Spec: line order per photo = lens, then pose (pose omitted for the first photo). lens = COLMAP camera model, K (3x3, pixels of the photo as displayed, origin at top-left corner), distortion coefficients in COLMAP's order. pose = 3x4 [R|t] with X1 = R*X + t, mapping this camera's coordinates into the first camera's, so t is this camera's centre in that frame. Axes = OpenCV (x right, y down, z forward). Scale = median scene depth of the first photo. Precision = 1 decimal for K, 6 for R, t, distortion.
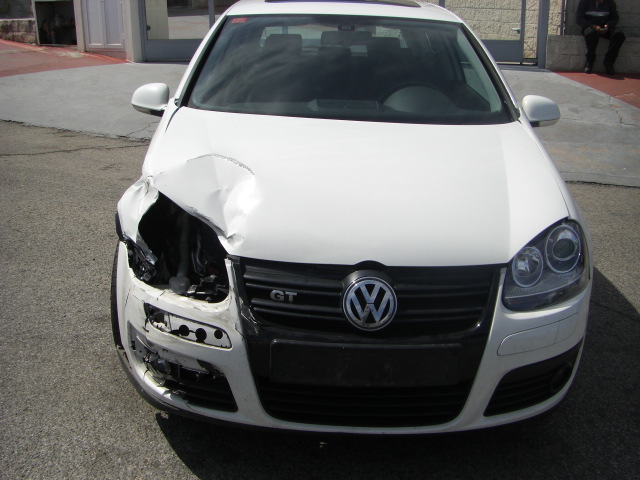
lens RADIAL K [[725.1, 0, 320.0], [0, 725.1, 240.0], [0, 0, 1]] dist [-0.201989, 0.201786]
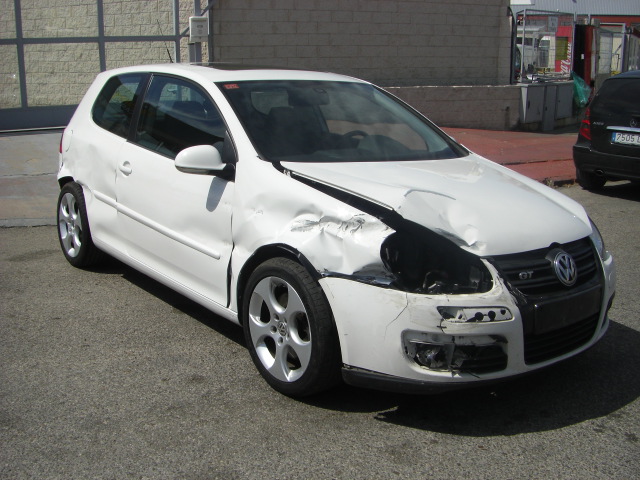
lens RADIAL K [[725.1, 0, 320.0], [0, 725.1, 240.0], [0, 0, 1]] dist [-0.201989, 0.201786]
pose [[0.776822, -0.147661, 0.612163, -1.196213], [0.197898, 0.980112, -0.014713, -0.050649], [-0.597816, 0.132575, 0.790595, 0.107167]]
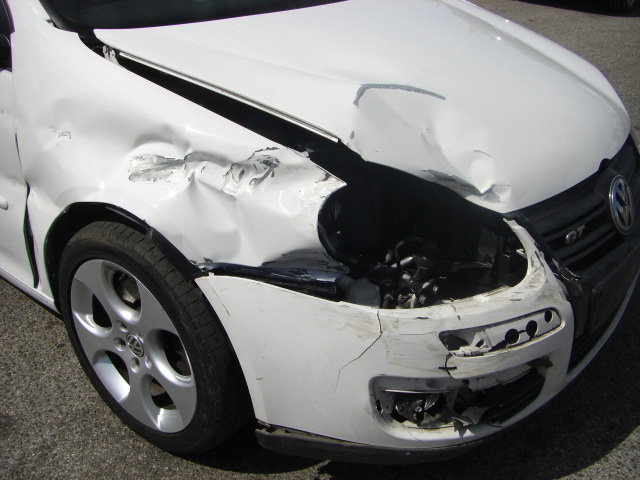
lens RADIAL K [[725.1, 0, 320.0], [0, 725.1, 240.0], [0, 0, 1]] dist [-0.201989, 0.201786]
pose [[0.620879, -0.391569, 0.679105, -0.739721], [0.245844, 0.919866, 0.305626, -0.220897], [-0.744359, -0.022803, 0.667390, 0.665804]]
